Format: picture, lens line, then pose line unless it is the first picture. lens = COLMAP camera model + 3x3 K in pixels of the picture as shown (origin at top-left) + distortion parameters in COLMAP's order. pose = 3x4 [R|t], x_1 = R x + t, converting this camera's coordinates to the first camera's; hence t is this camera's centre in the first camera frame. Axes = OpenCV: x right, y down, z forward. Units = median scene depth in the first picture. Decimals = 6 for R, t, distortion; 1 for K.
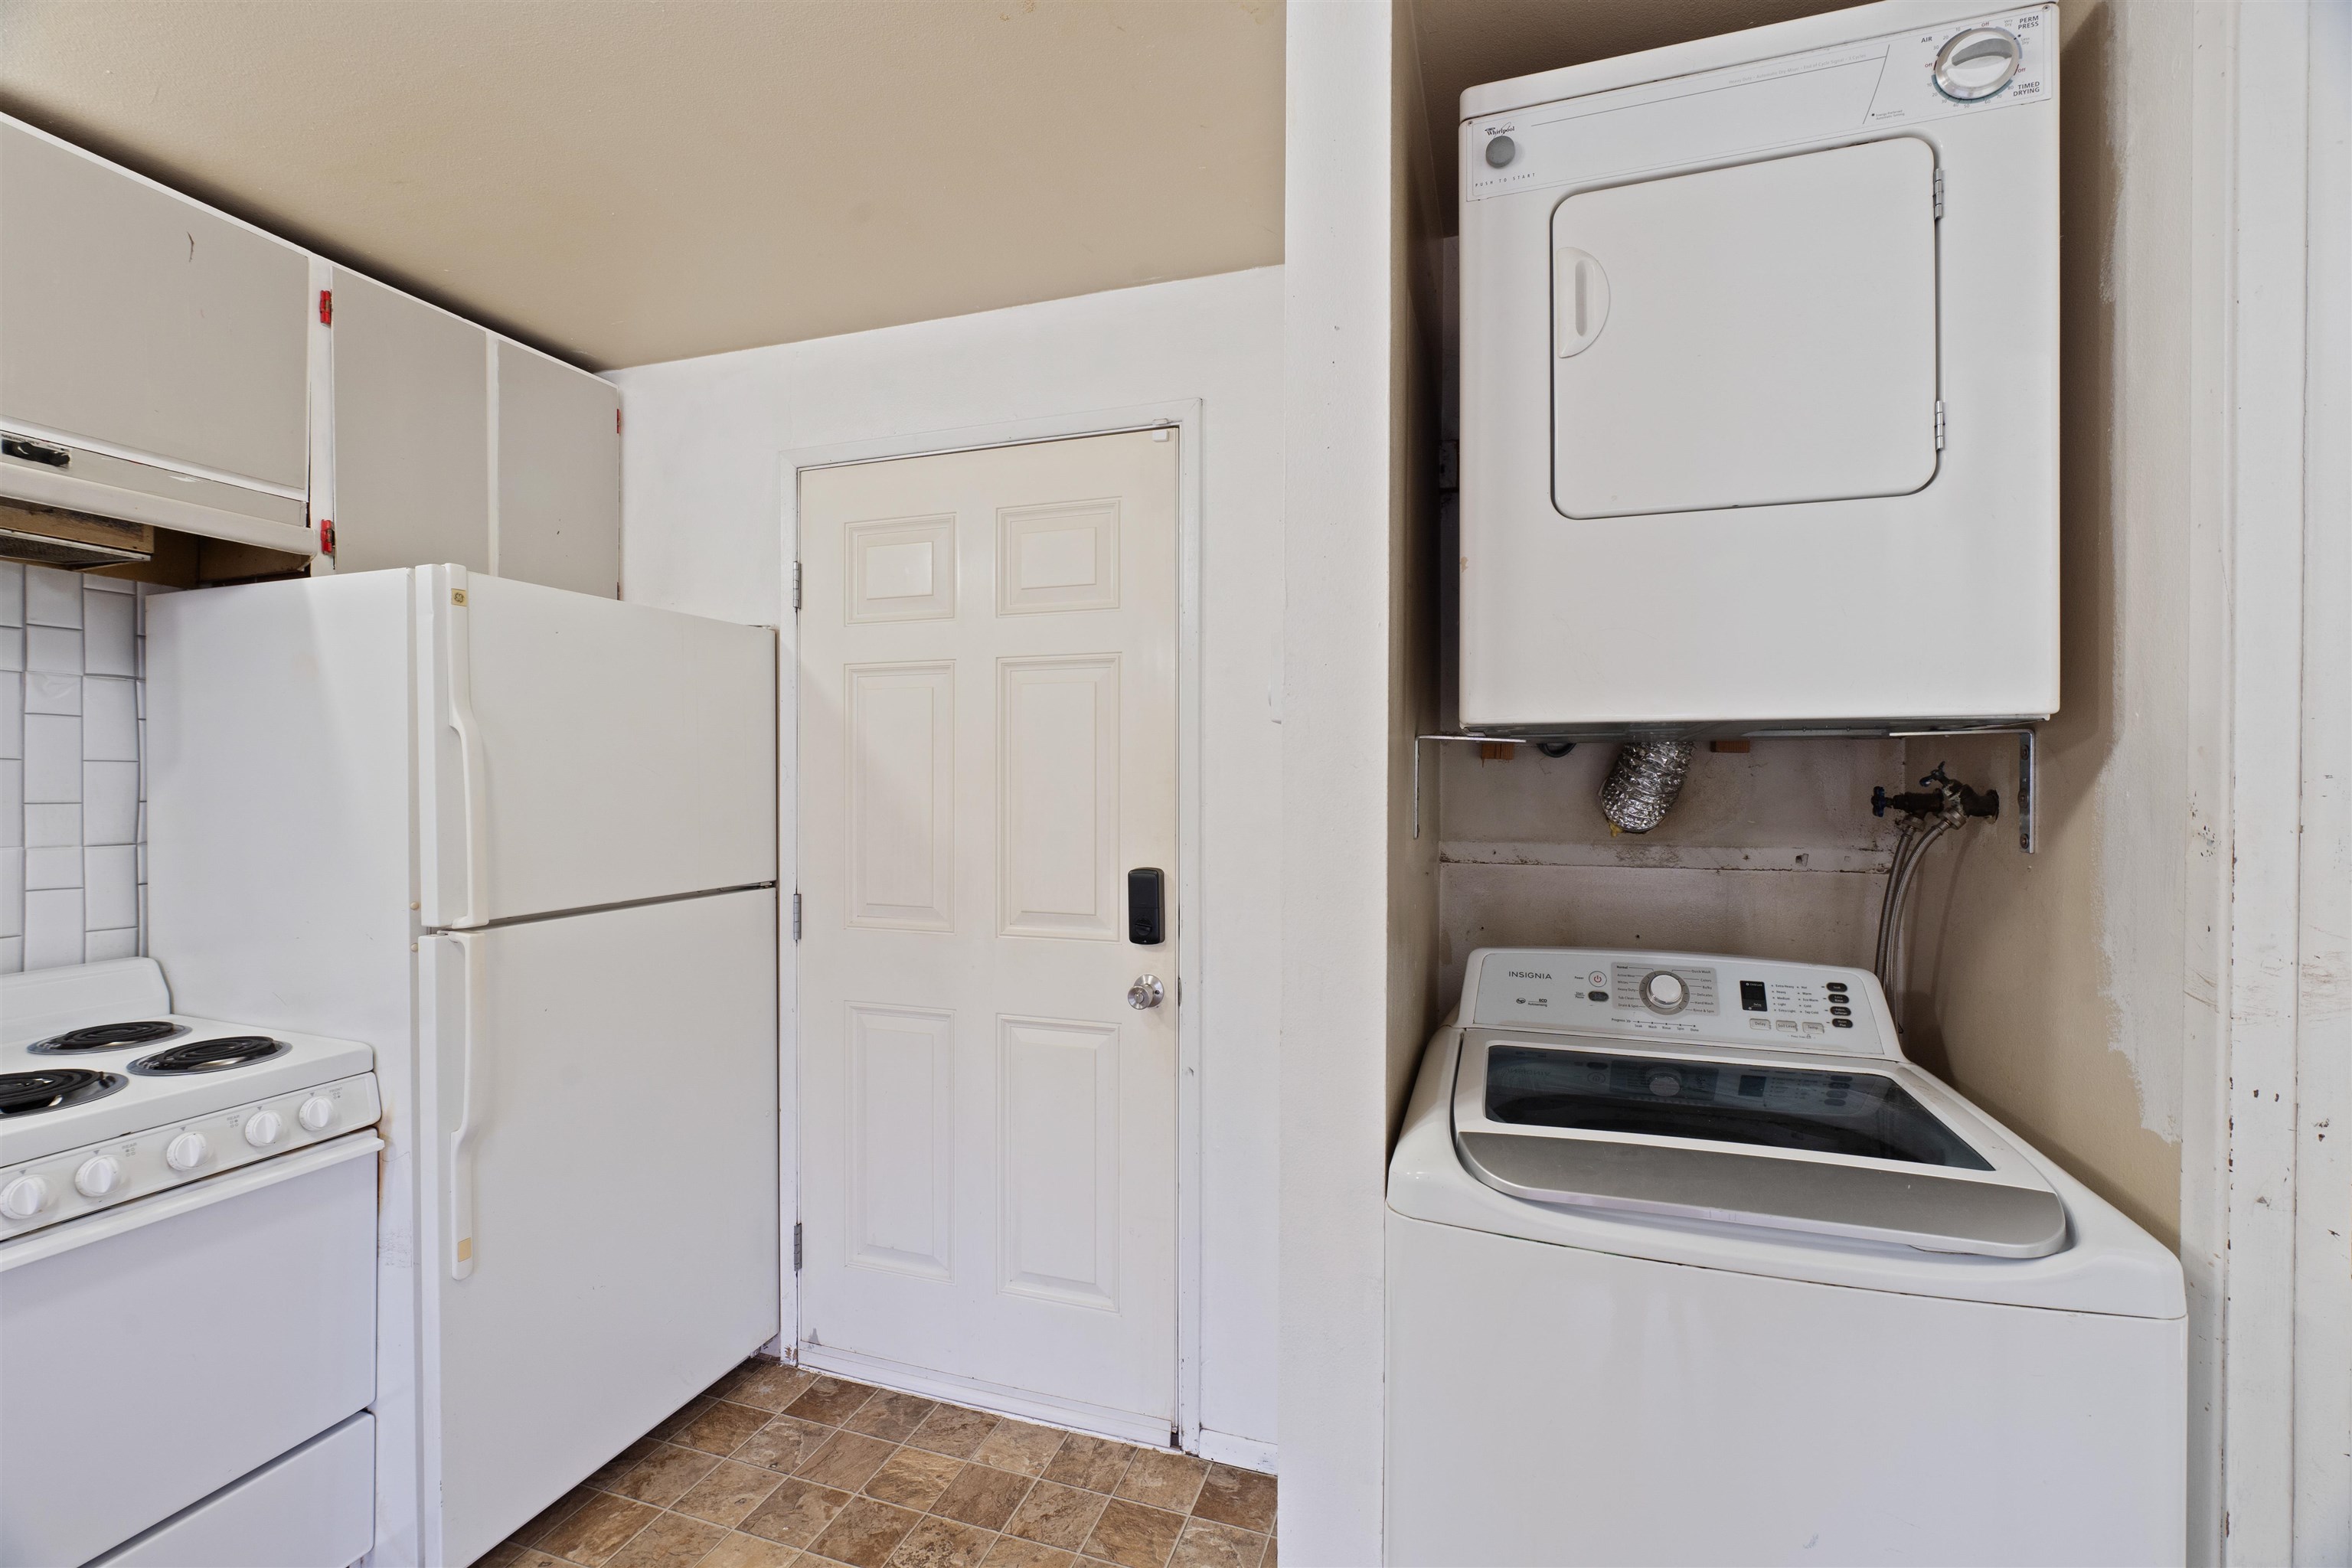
lens RADIAL K [[1033.9, 0, 1165.6], [0, 1033.9, 786.2], [0, 0, 1]] dist [-0.015338, 0.007075]
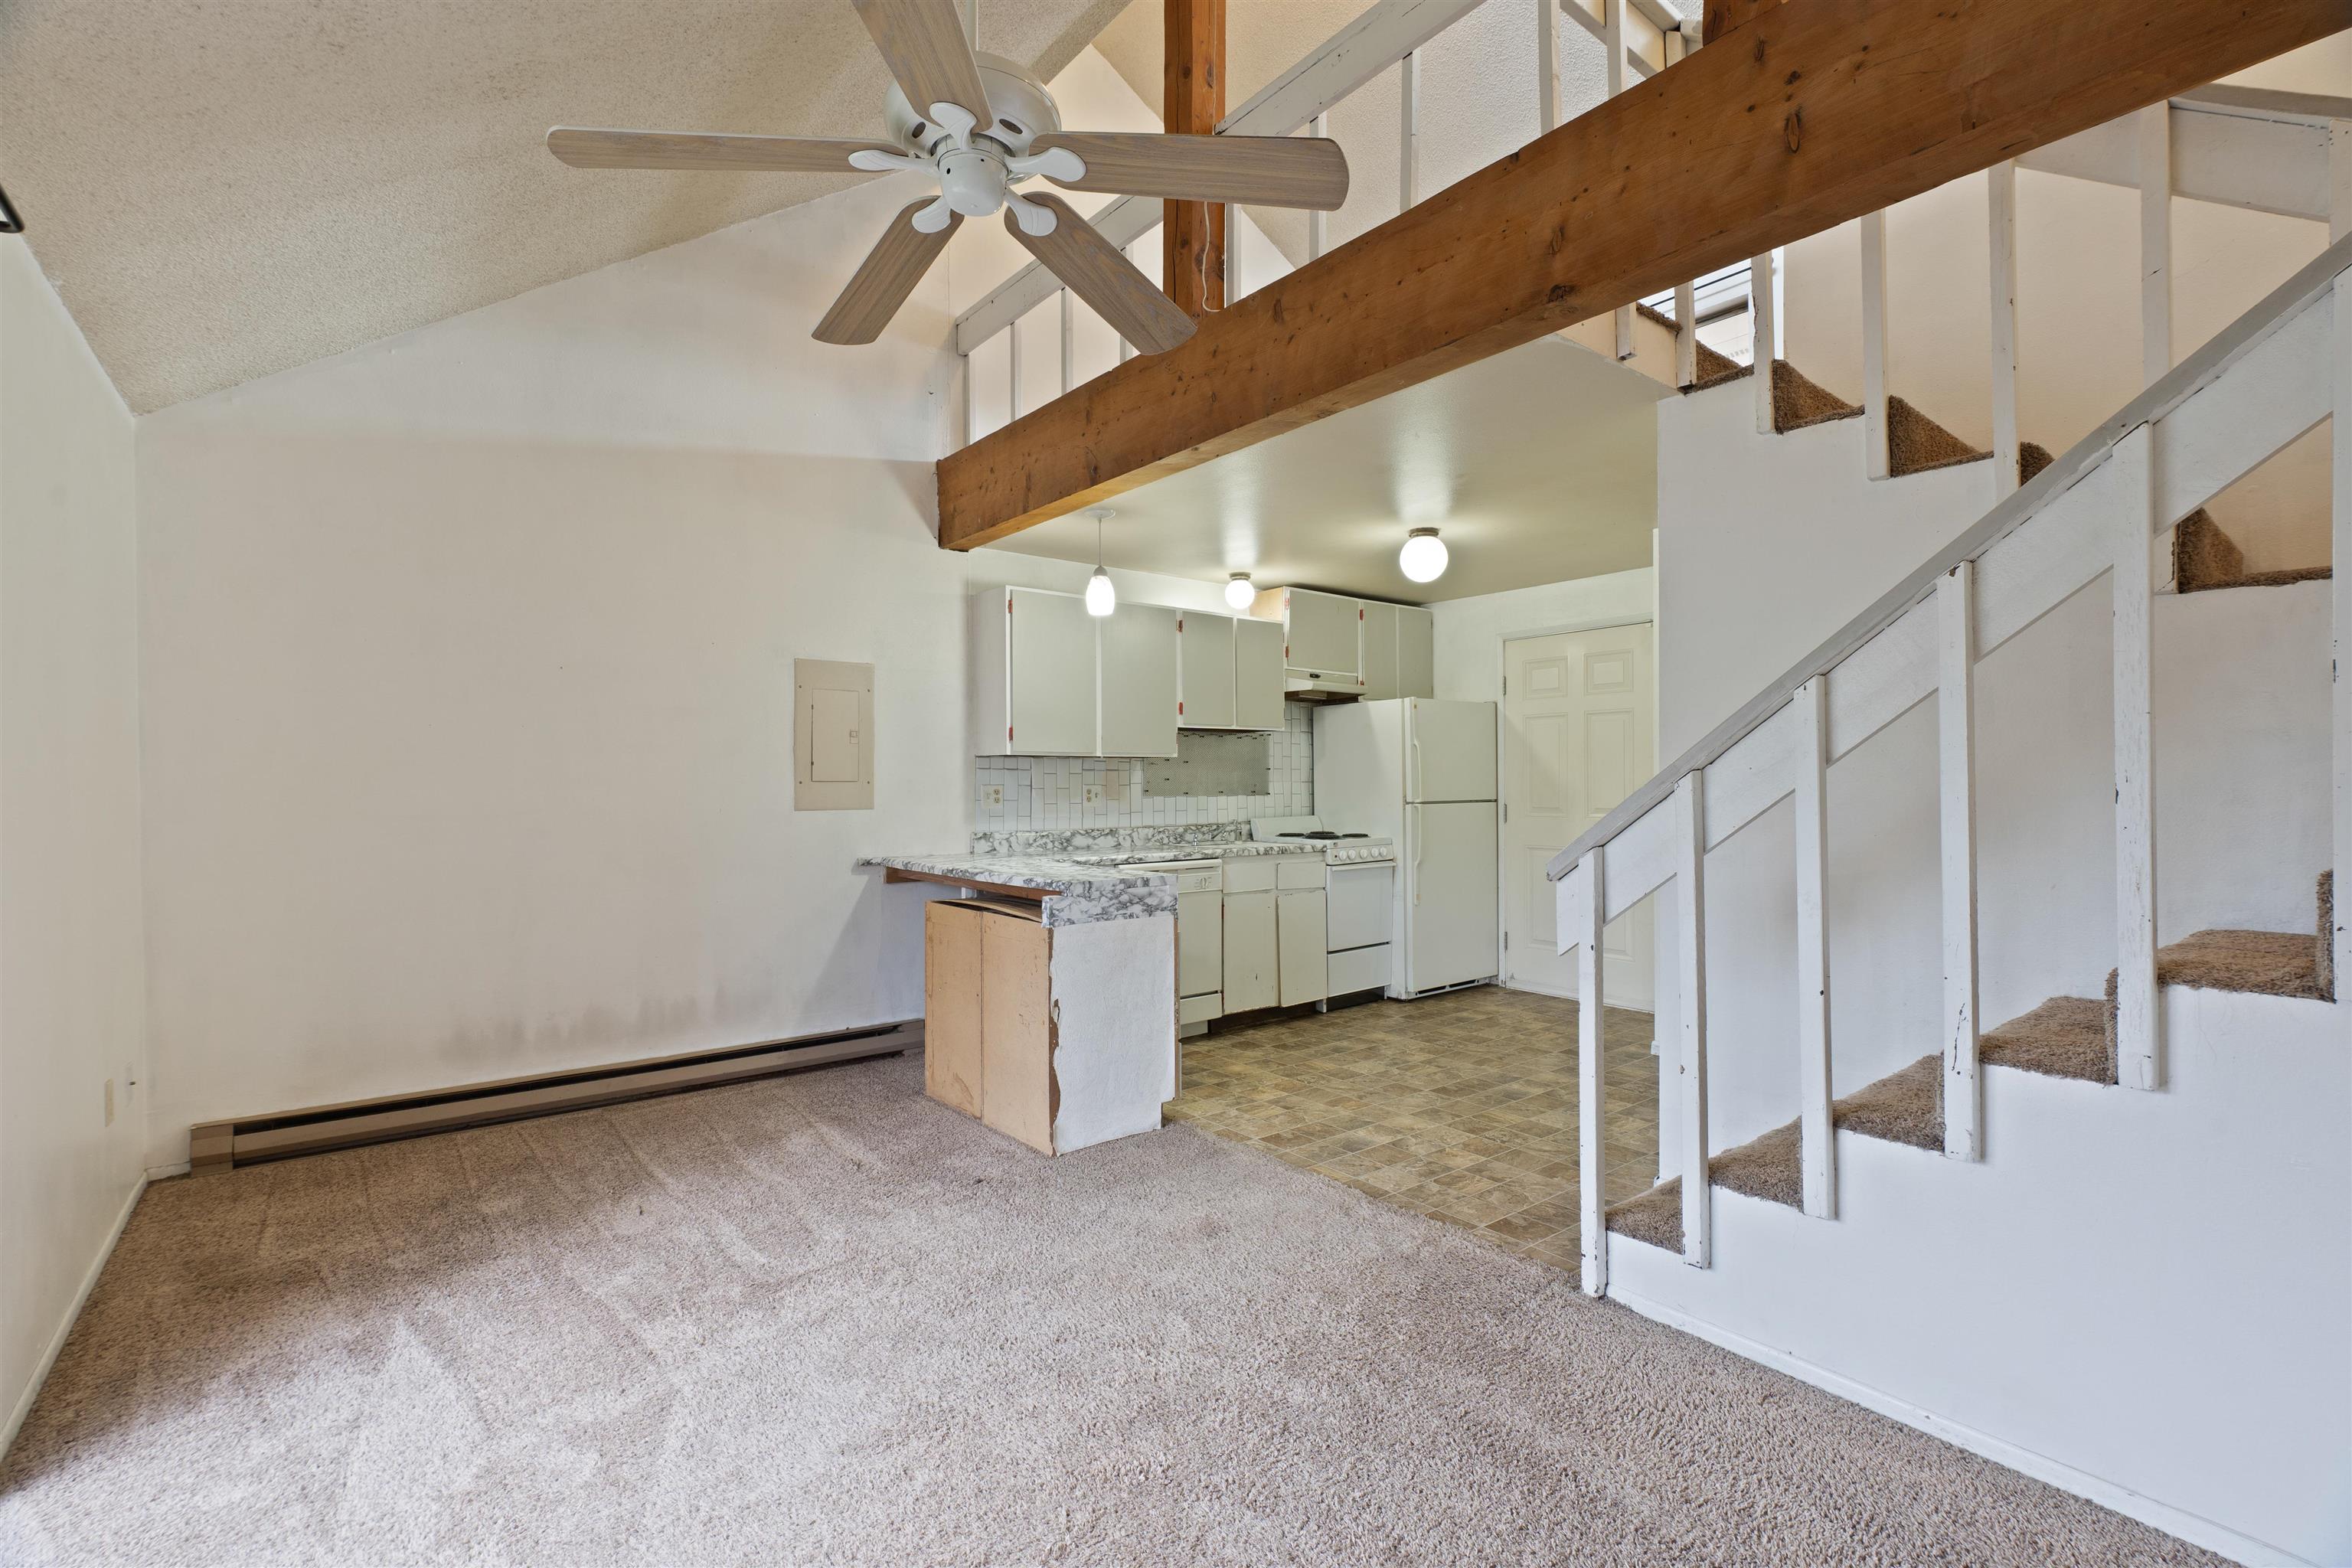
lens RADIAL K [[1033.9, 0, 1165.6], [0, 1033.9, 786.2], [0, 0, 1]] dist [-0.015338, 0.007075]
pose [[0.835285, -0.006416, -0.549779, 0.505874], [0.005859, 0.999979, -0.002769, 0.086571], [0.549785, -0.000908, 0.835305, -2.319195]]
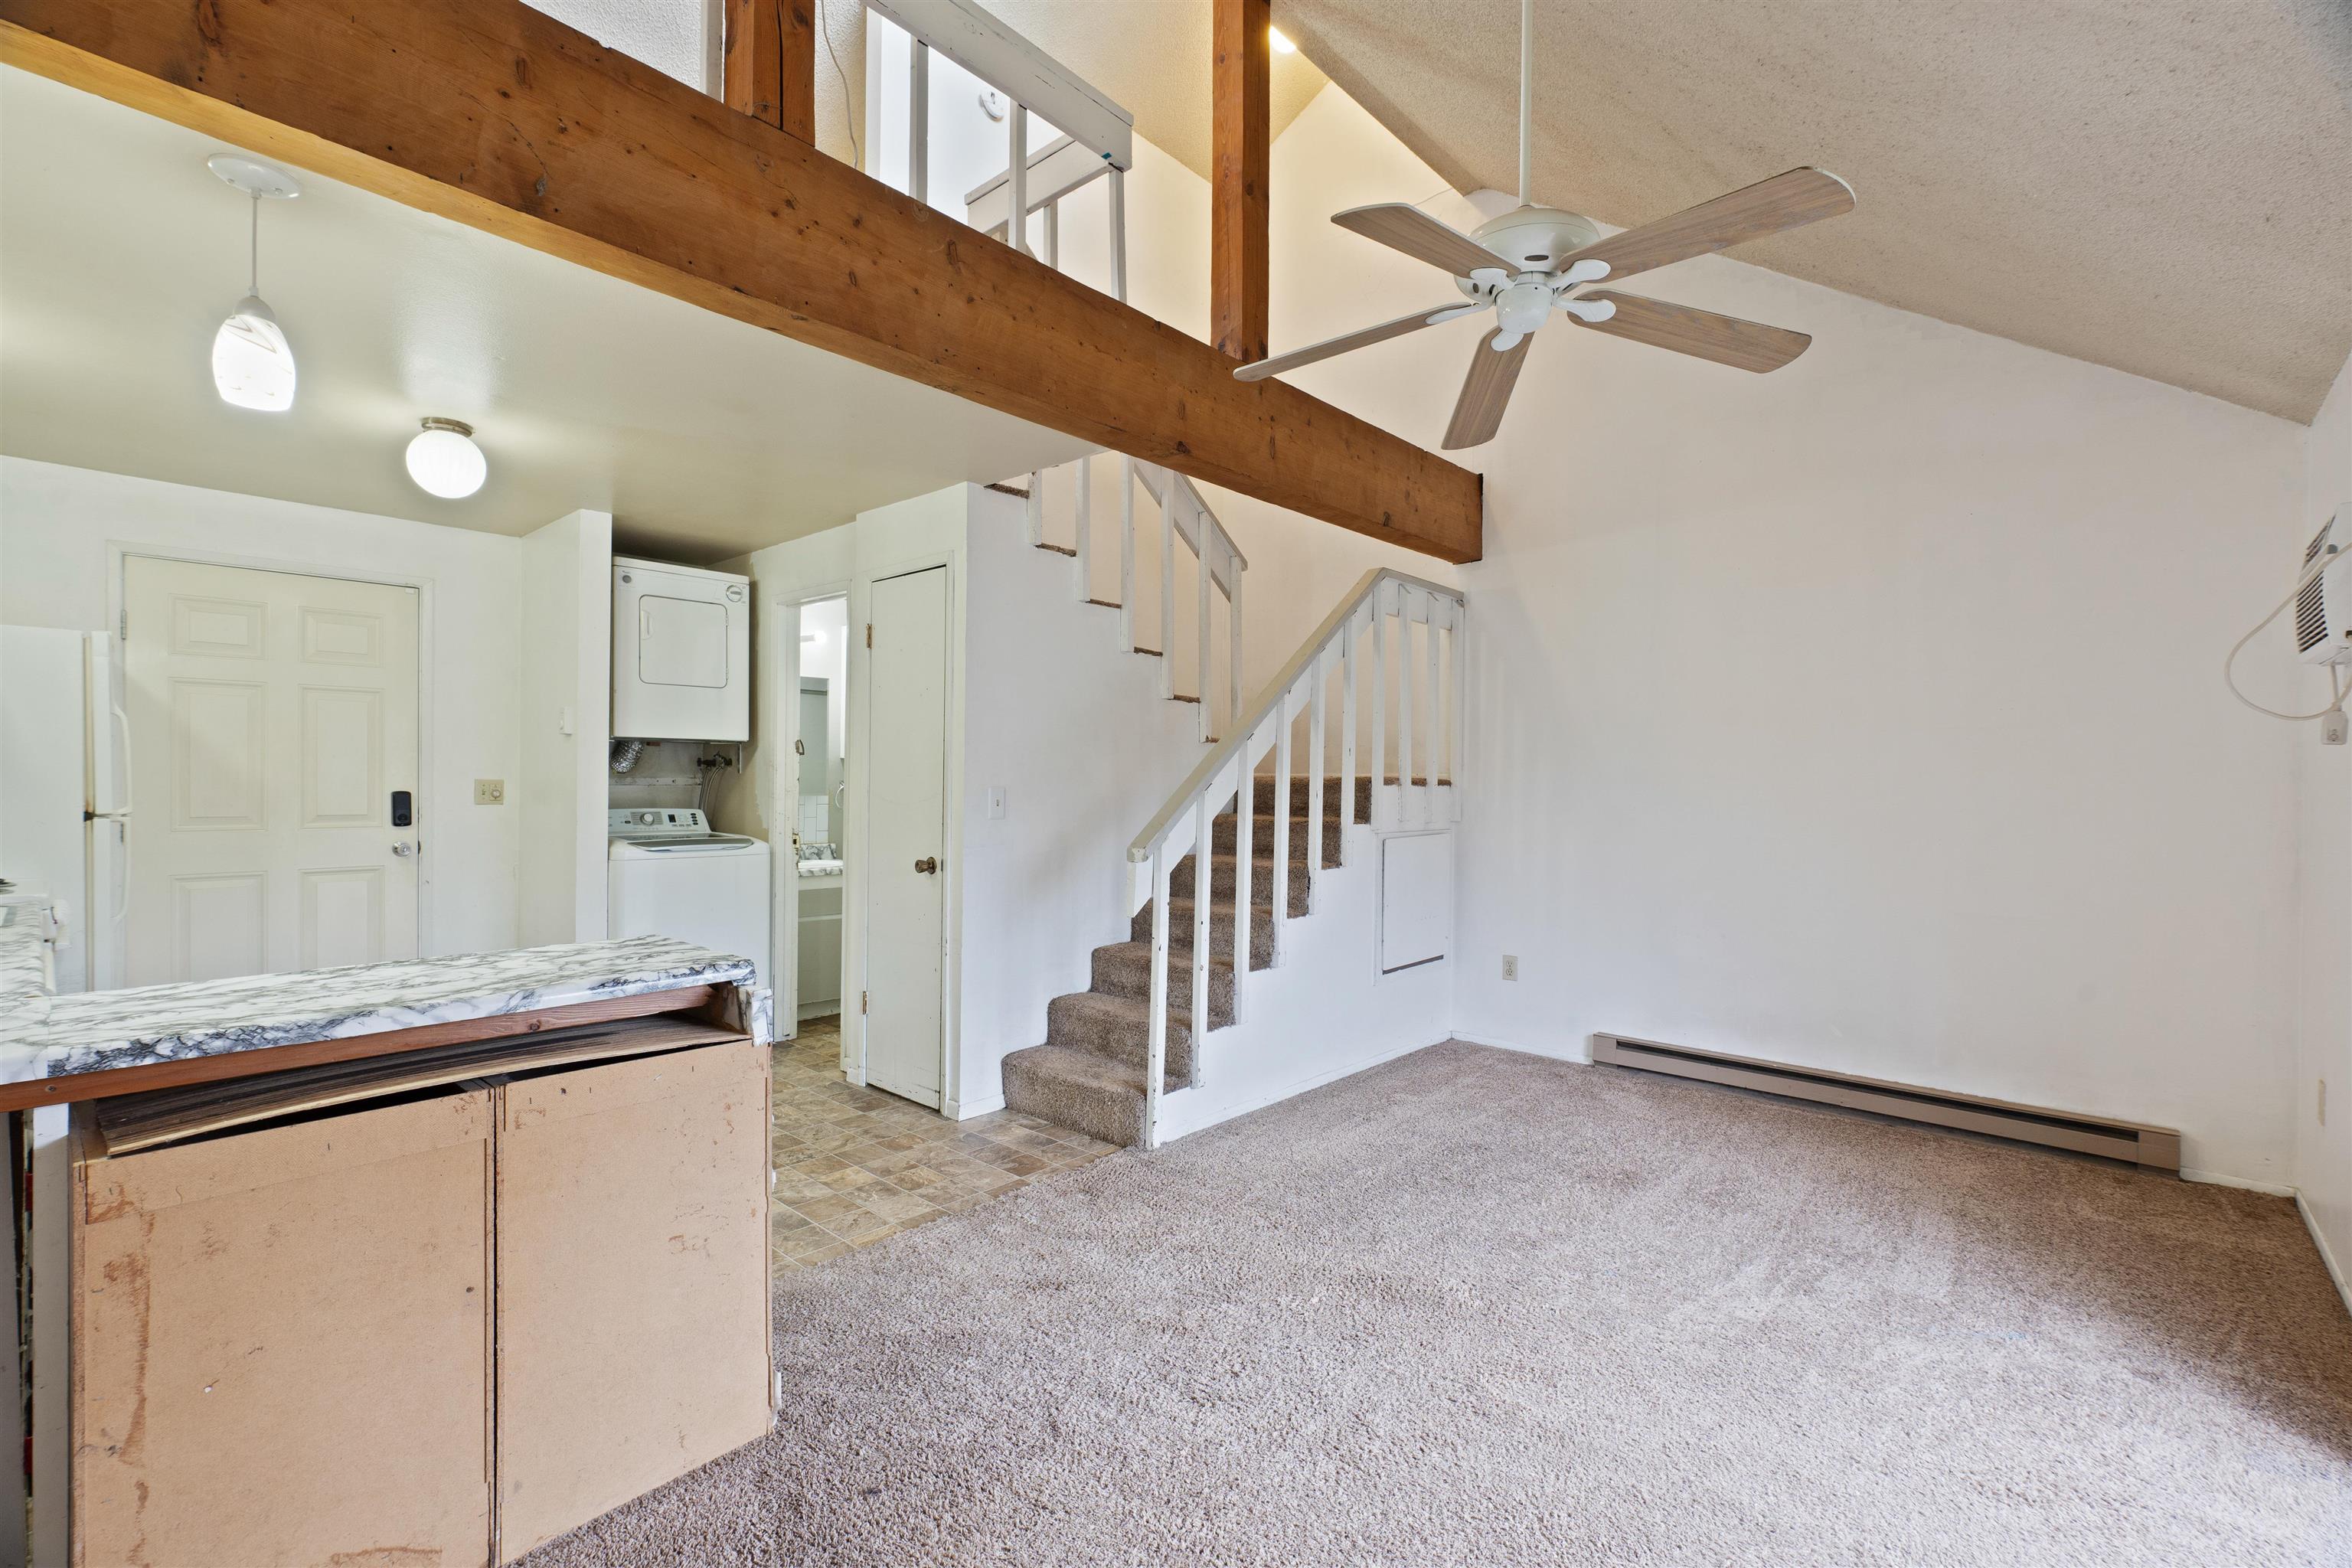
lens RADIAL K [[1033.9, 0, 1165.6], [0, 1033.9, 786.2], [0, 0, 1]] dist [-0.015338, 0.007075]
pose [[0.403170, -0.005506, 0.915109, -1.663762], [-0.004259, 0.999960, 0.007894, 0.056630], [-0.915115, -0.007080, 0.403130, -1.642345]]
